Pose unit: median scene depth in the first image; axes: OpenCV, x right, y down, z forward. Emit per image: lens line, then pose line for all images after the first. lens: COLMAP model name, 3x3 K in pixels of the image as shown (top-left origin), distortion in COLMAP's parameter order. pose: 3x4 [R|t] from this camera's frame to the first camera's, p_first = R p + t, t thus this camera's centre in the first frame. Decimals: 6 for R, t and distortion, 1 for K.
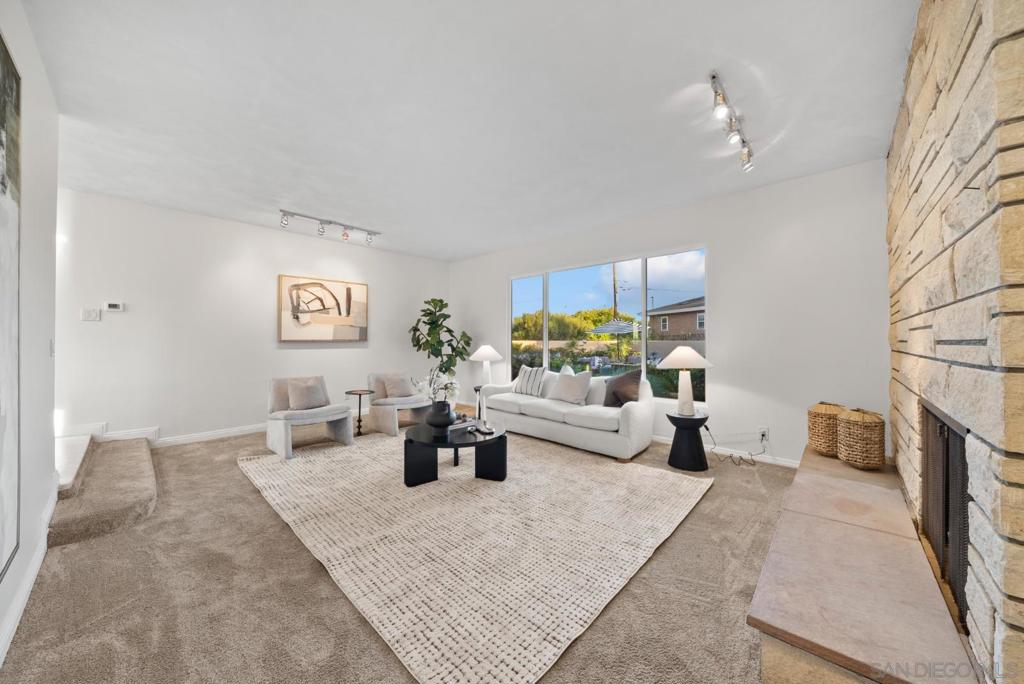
lens RADIAL K [[355.7, 0, 516.1], [0, 355.7, 339.4], [0, 0, 1]] dist [-0.003665, -0.000356]
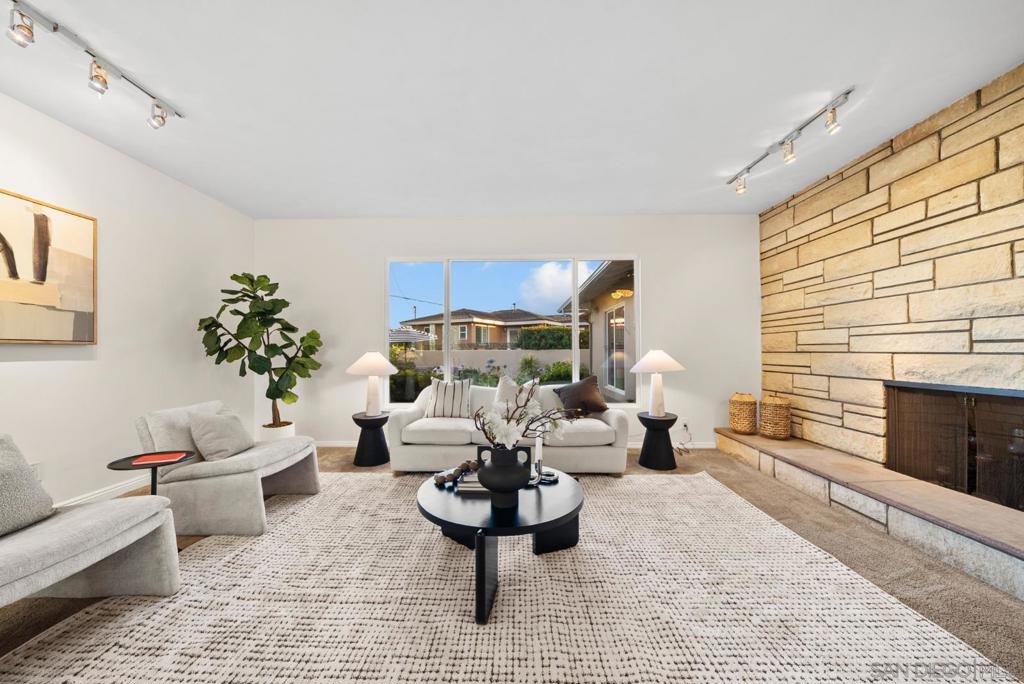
lens RADIAL K [[355.7, 0, 505.4], [0, 355.7, 348.4], [0, 0, 1]] dist [-0.003665, -0.000356]
pose [[0.748938, 0.003880, 0.662628, -0.313846], [0.000171, 0.999982, -0.006049, 0.012648], [-0.662640, 0.004644, 0.748924, 0.303904]]
